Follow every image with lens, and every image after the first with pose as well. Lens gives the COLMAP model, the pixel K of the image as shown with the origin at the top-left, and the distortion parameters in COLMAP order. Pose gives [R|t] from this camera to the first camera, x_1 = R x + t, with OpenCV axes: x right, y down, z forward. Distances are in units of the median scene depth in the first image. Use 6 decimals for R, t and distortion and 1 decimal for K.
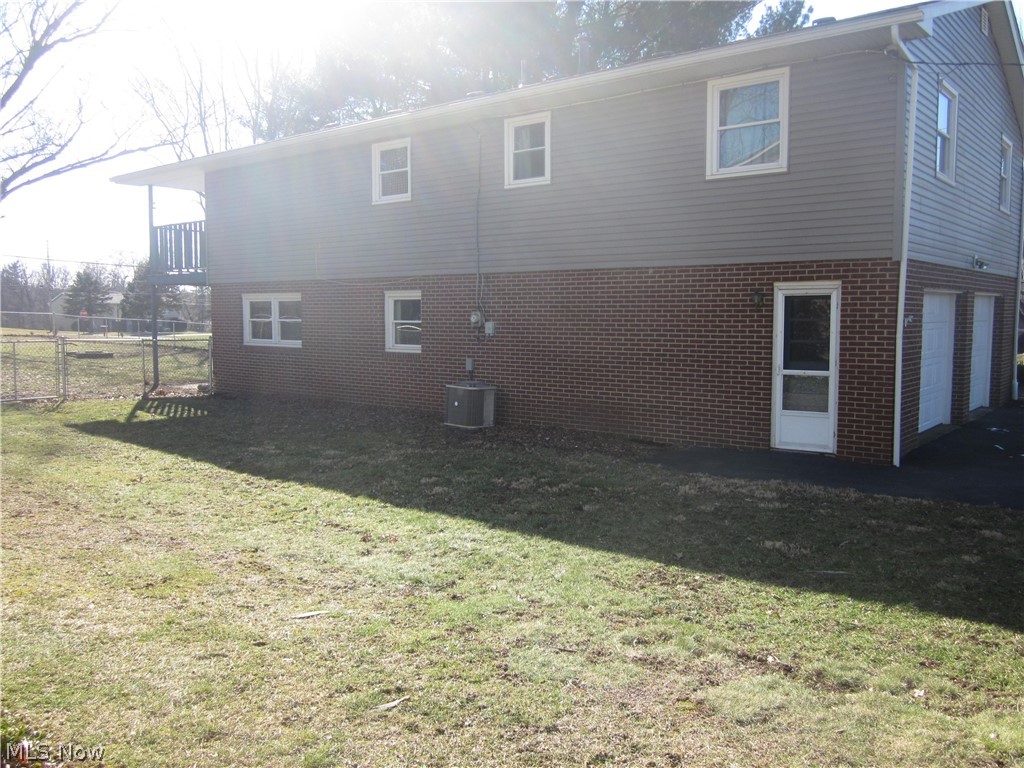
lens RADIAL K [[842.3, 0, 511.7], [0, 842.3, 380.3], [0, 0, 1]] dist [-0.008901, -0.000857]
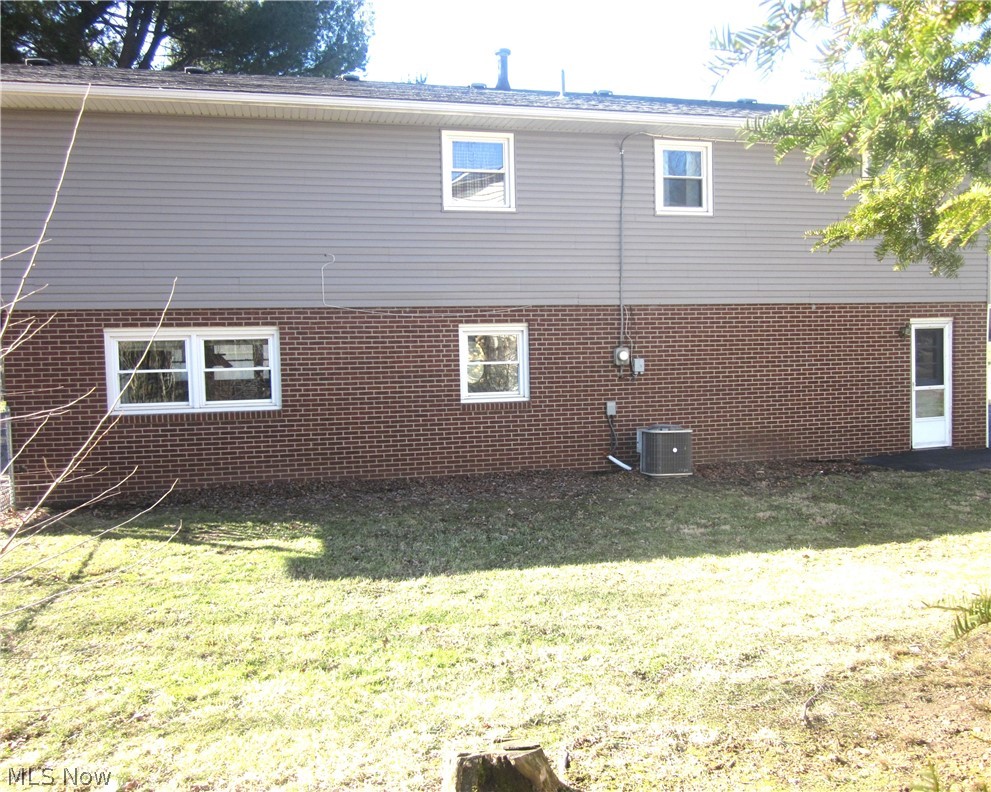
lens RADIAL K [[751.4, 0, 495.7], [0, 751.4, 398.8], [0, 0, 1]] dist [-0.001891, 0.001110]
pose [[0.615883, -0.064937, 0.785157, -0.859470], [0.085959, 0.996186, 0.014964, -0.058734], [-0.783134, 0.058275, 0.619116, 0.707147]]
